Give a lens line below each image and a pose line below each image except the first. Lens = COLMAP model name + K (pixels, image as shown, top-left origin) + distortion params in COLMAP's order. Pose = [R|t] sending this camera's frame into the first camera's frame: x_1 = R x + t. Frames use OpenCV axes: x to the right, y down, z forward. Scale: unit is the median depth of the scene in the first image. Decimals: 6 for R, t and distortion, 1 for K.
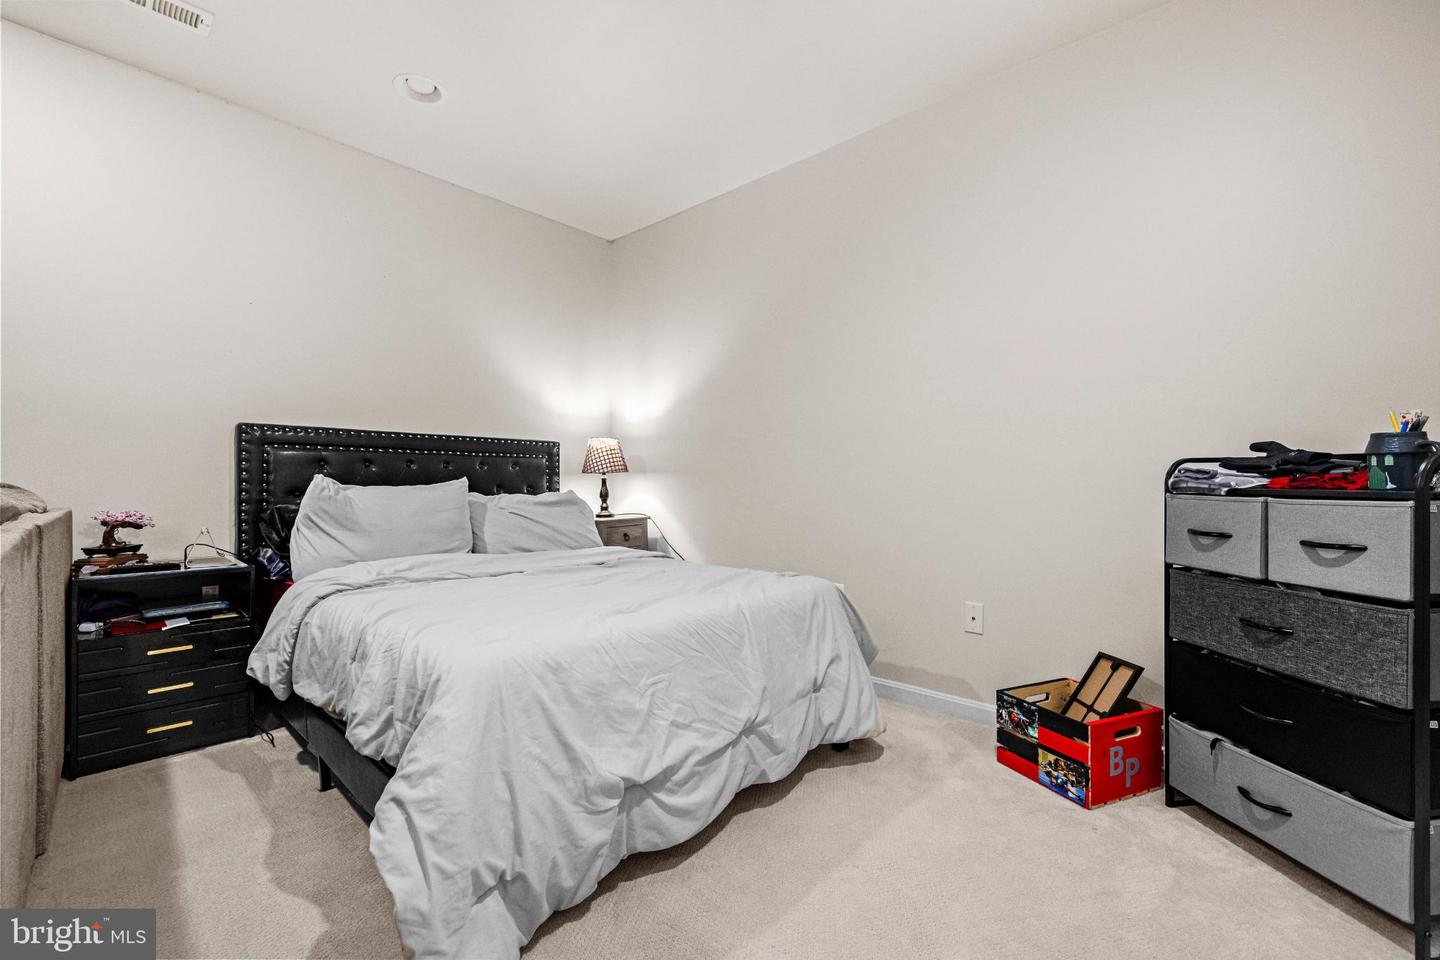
lens RADIAL K [[621.8, 0, 720.9], [0, 621.8, 482.5], [0, 0, 1]] dist [0.003524, 0.000601]
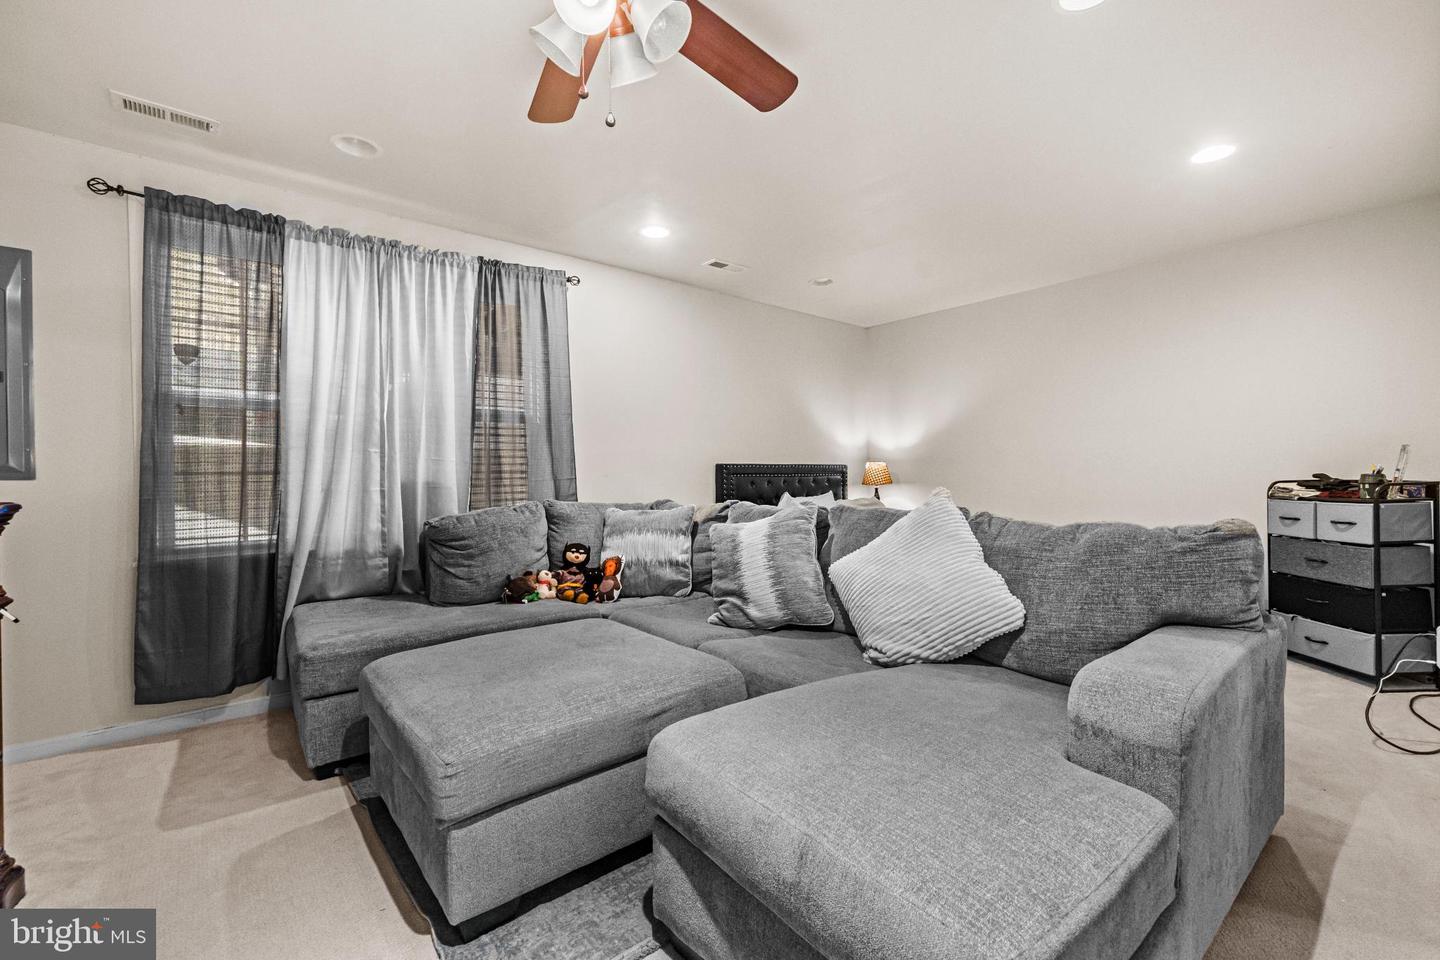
lens RADIAL K [[621.8, 0, 717.9], [0, 621.8, 479.2], [0, 0, 1]] dist [0.003524, 0.000601]
pose [[0.989853, -0.016910, -0.141085, -0.861005], [0.017499, 0.999843, 0.002937, -0.093638], [0.141013, -0.005376, 0.989993, -1.413705]]
